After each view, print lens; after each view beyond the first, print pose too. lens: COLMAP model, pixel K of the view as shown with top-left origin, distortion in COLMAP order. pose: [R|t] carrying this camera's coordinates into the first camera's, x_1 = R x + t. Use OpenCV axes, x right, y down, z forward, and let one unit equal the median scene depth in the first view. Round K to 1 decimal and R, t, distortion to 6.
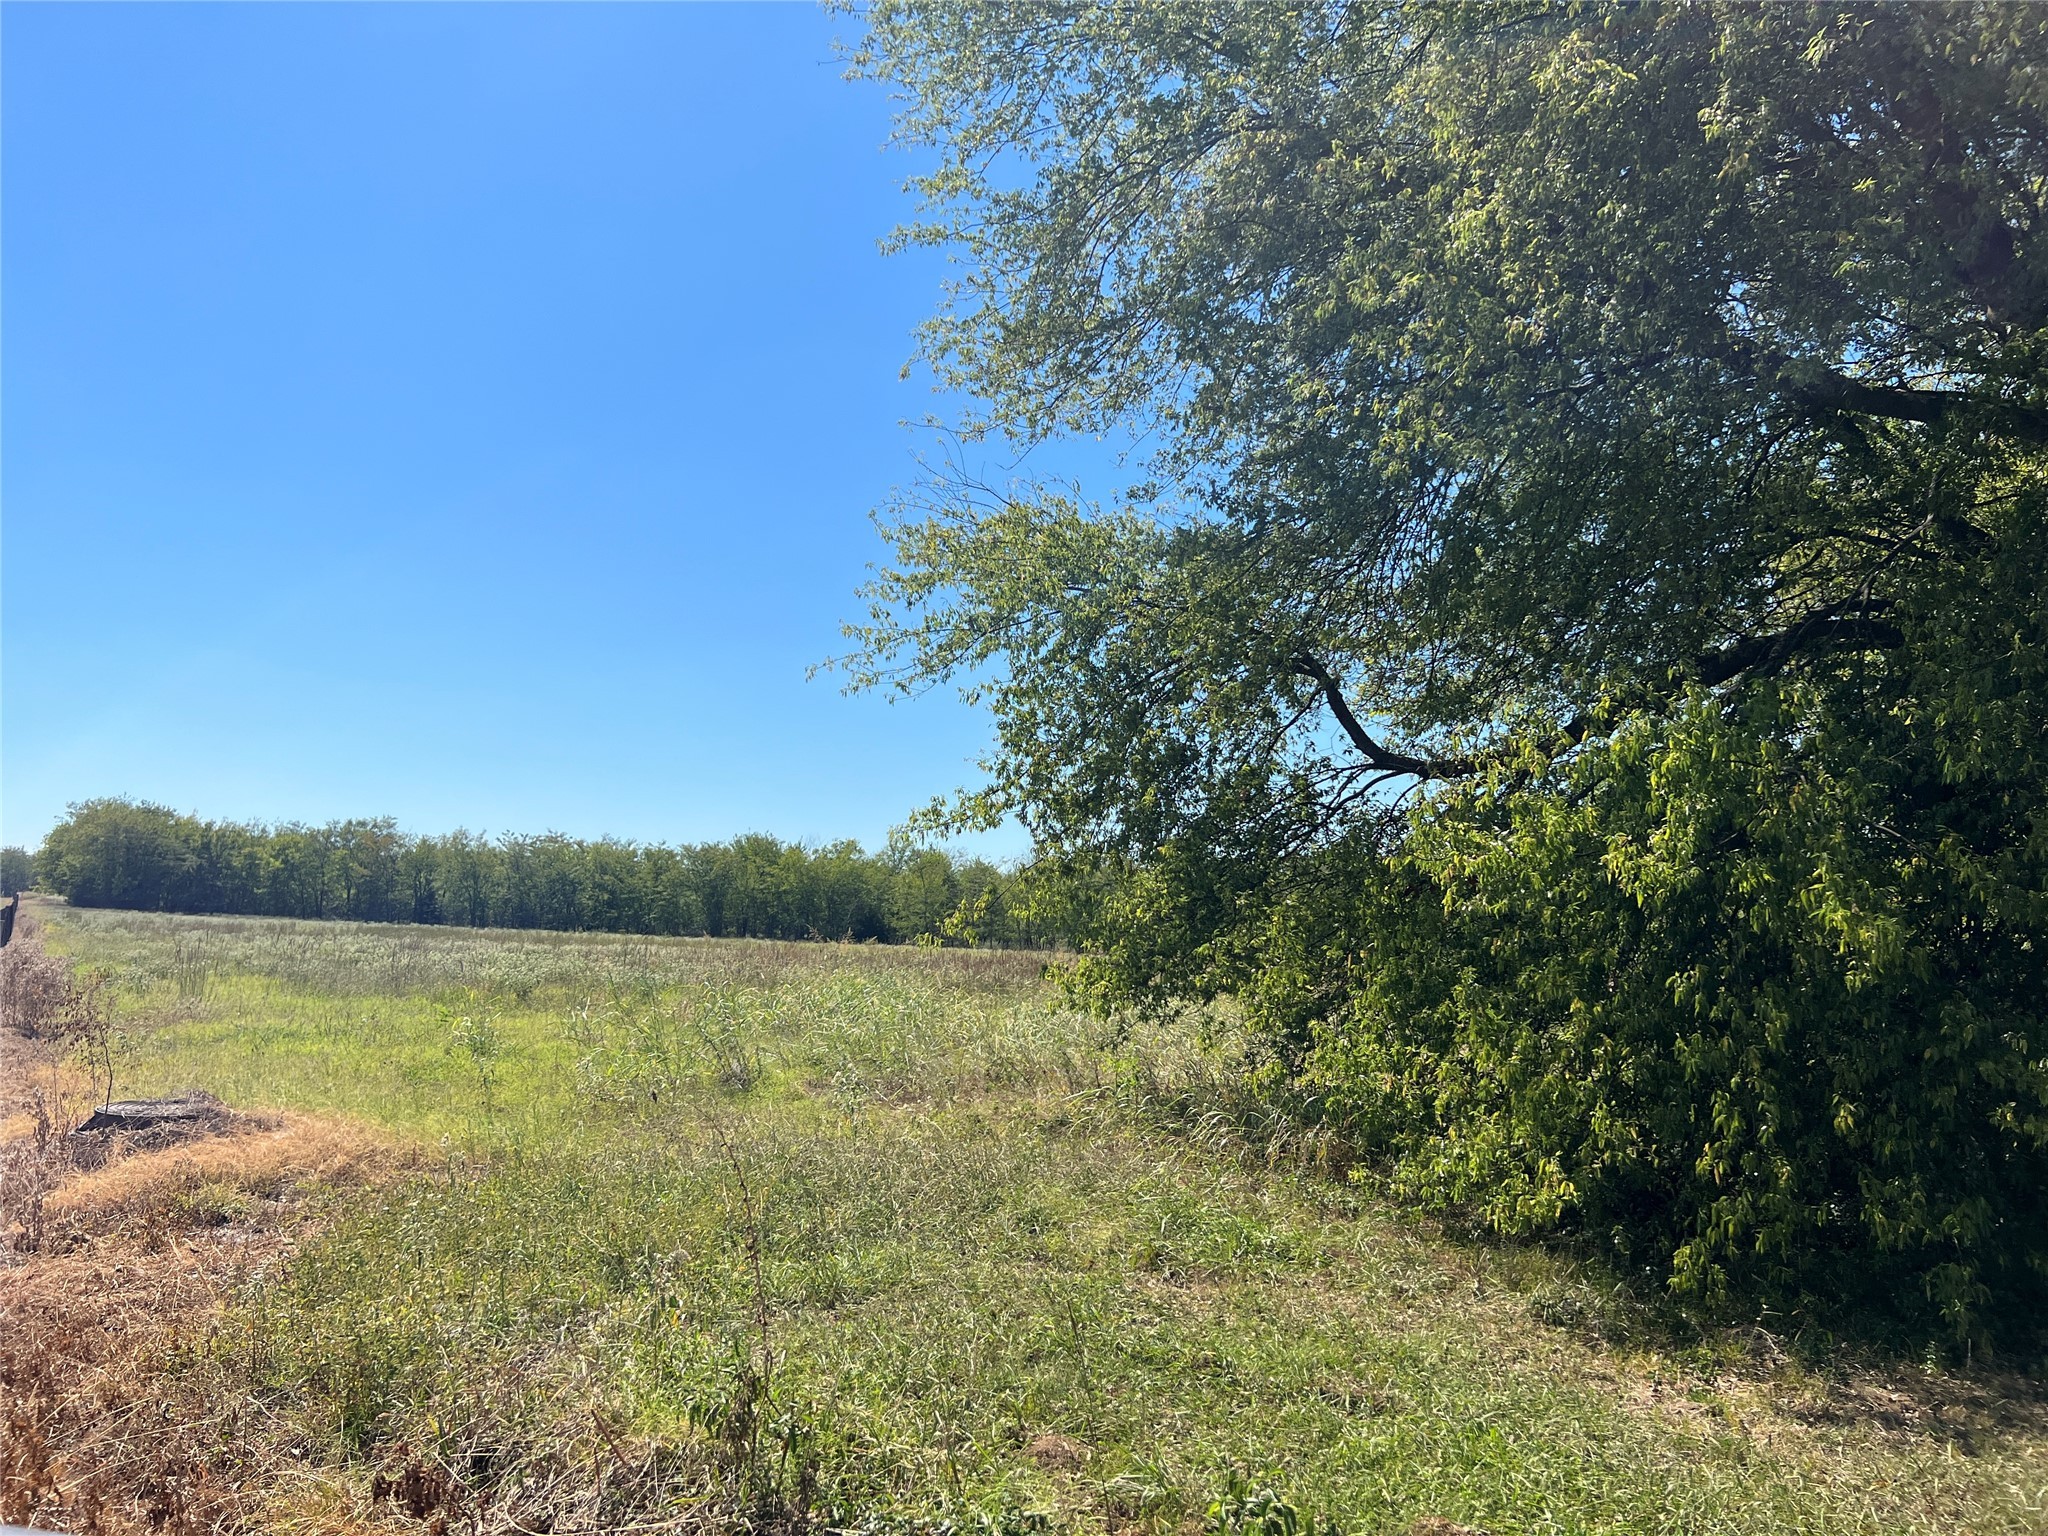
lens RADIAL K [[1573.9, 0, 1029.4], [0, 1573.9, 764.1], [0, 0, 1]] dist [-0.000914, 0.000669]
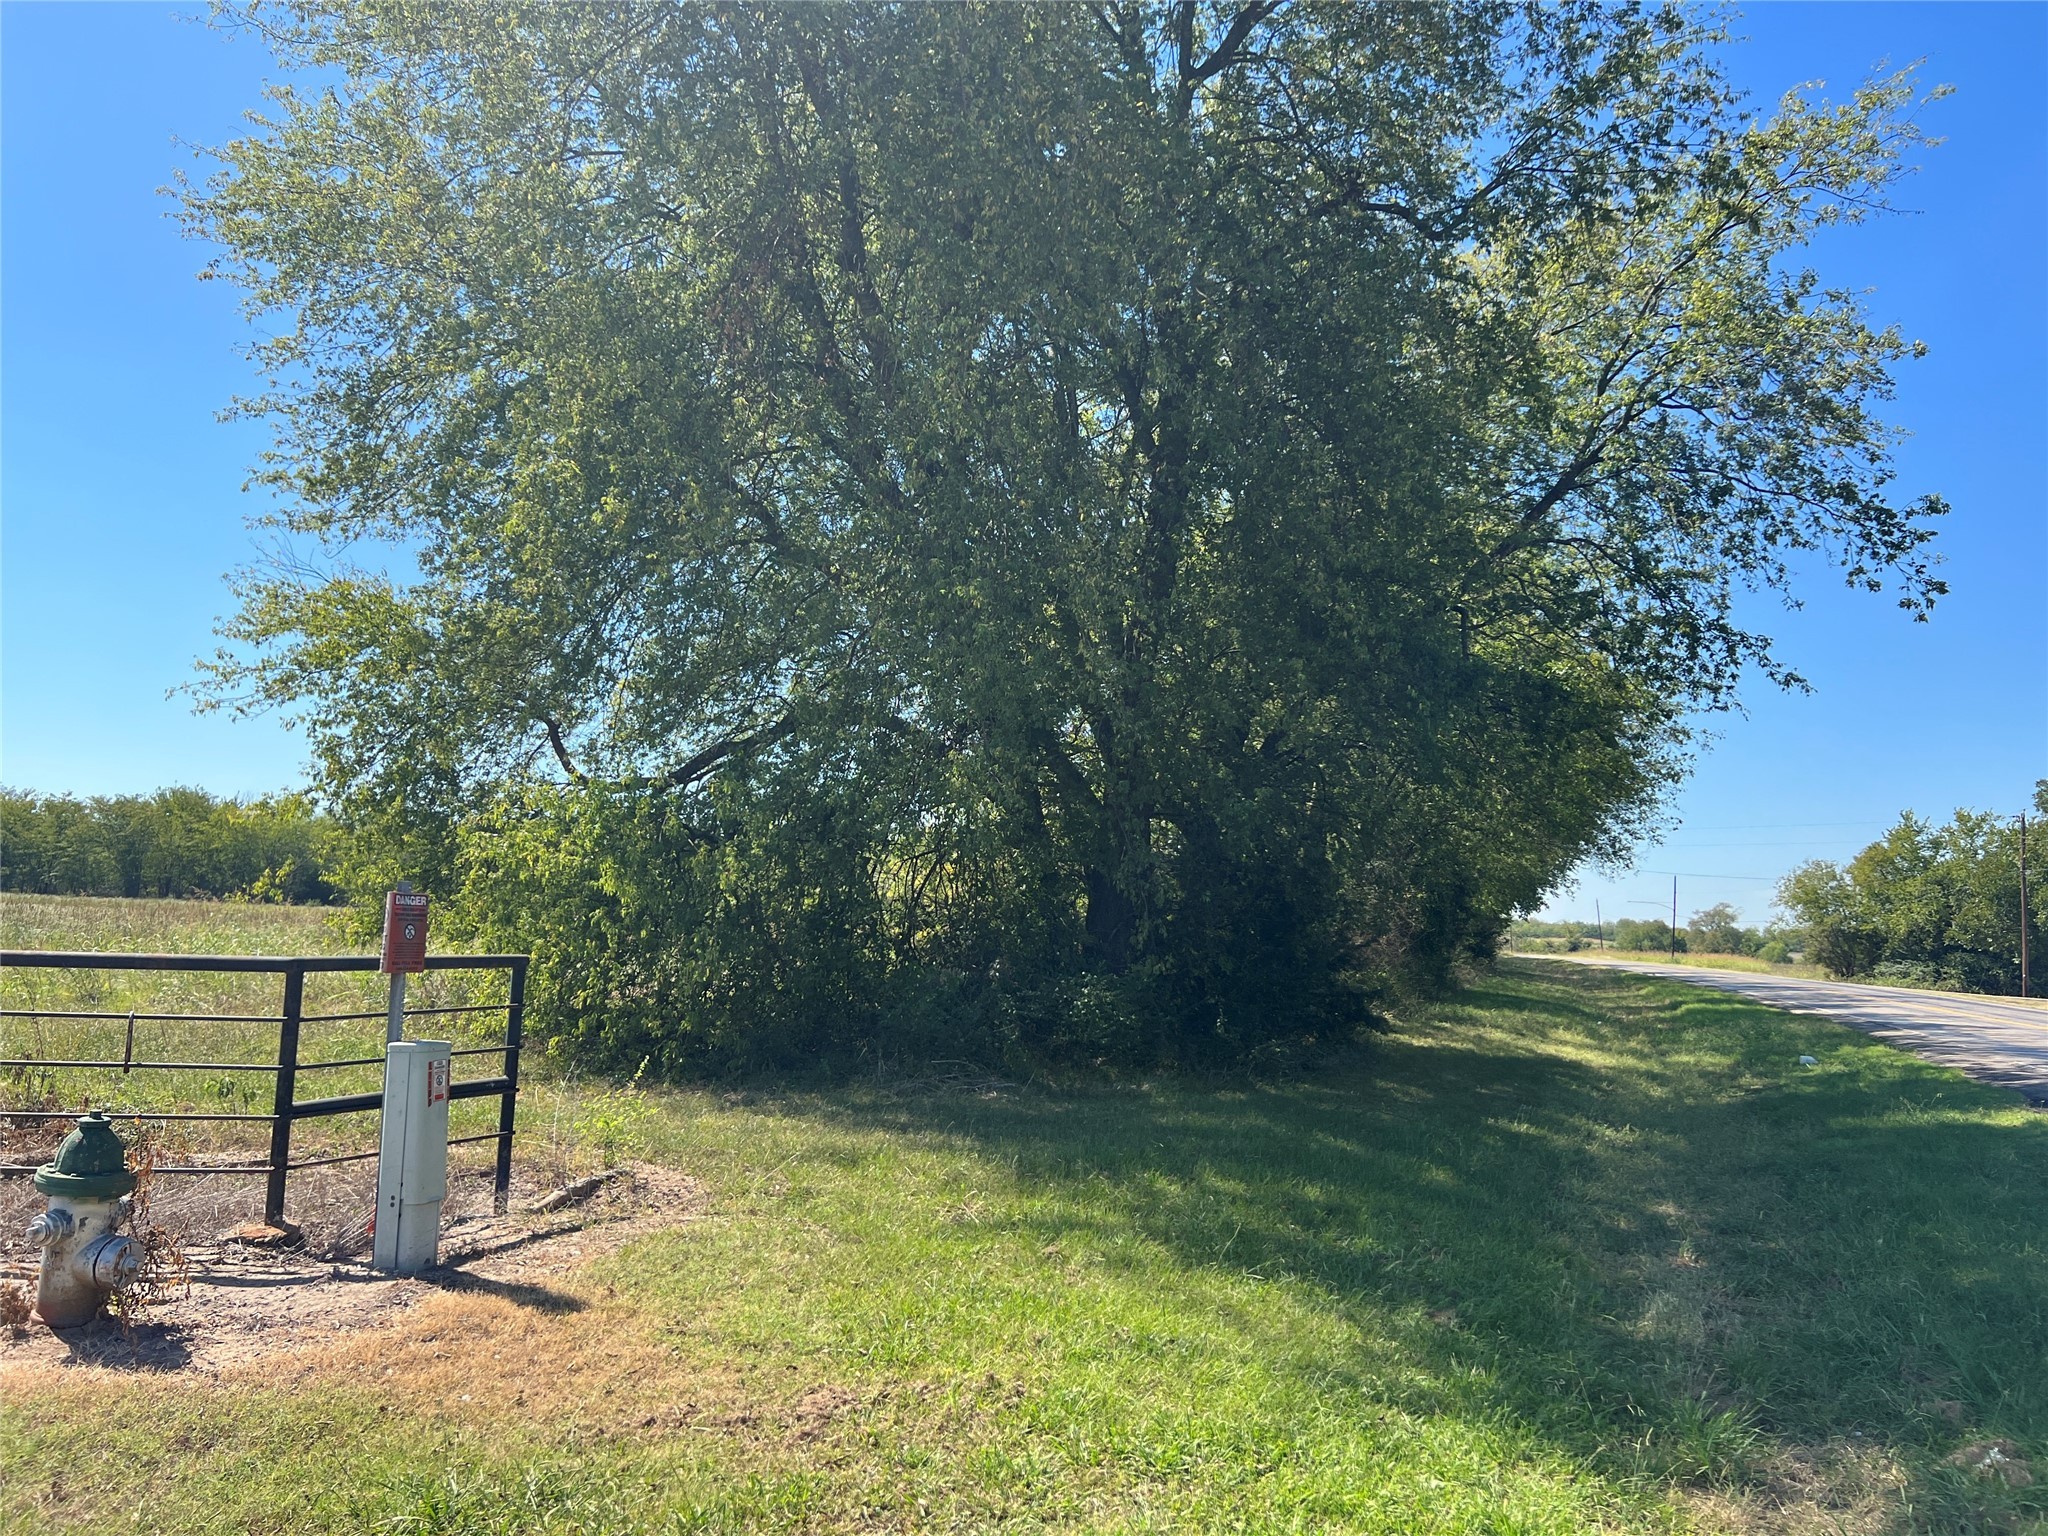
lens RADIAL K [[1573.9, 0, 1022.2], [0, 1573.9, 775.7], [0, 0, 1]] dist [-0.000914, 0.000669]
pose [[0.950507, 0.032777, 0.308968, 0.138090], [-0.041625, 0.998889, 0.022086, -0.049199], [-0.307901, -0.033854, 0.950816, -0.489465]]
